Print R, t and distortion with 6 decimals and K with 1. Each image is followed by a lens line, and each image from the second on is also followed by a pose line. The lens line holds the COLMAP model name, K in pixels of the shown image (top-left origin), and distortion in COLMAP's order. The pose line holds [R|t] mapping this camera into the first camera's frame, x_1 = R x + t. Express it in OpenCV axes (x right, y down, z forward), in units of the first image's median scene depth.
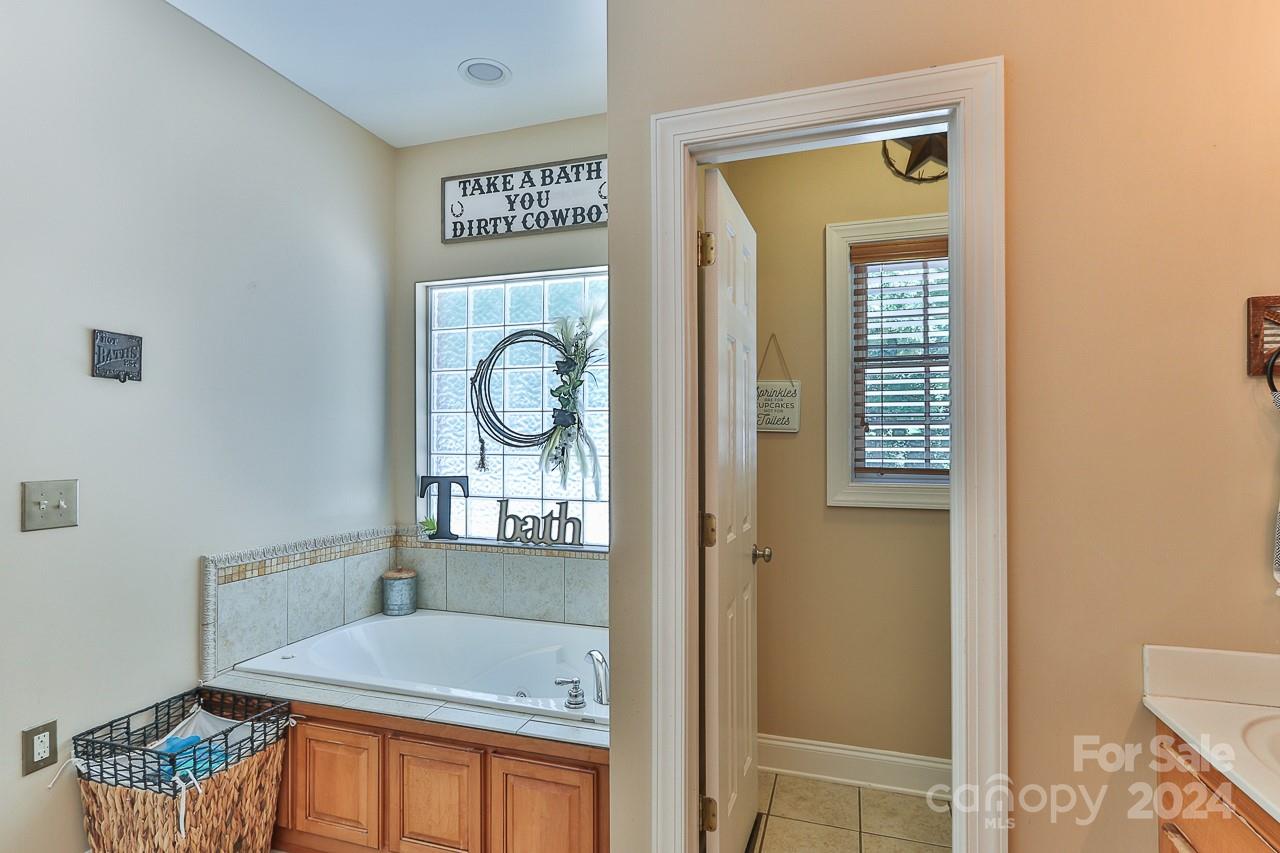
lens RADIAL K [[675.8, 0, 624.3], [0, 675.8, 439.0], [0, 0, 1]] dist [0.005380, 0.001899]
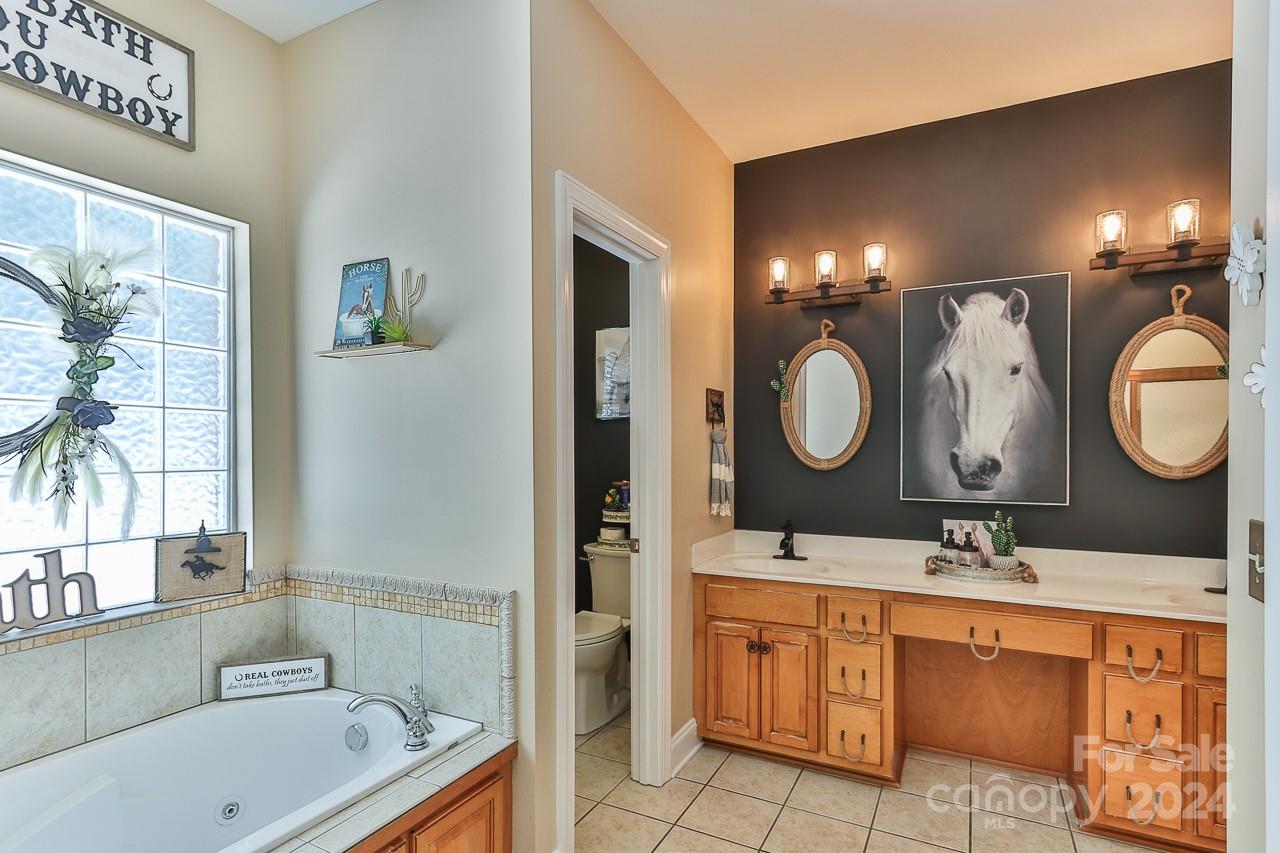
lens RADIAL K [[668.6, 0, 628.6], [0, 668.6, 452.9], [0, 0, 1]] dist [0.001509, 0.001570]
pose [[0.136328, -0.015061, 0.990549, -0.628870], [-0.011250, 0.999796, 0.016750, -0.011452], [-0.990600, -0.013427, 0.136131, 0.417696]]
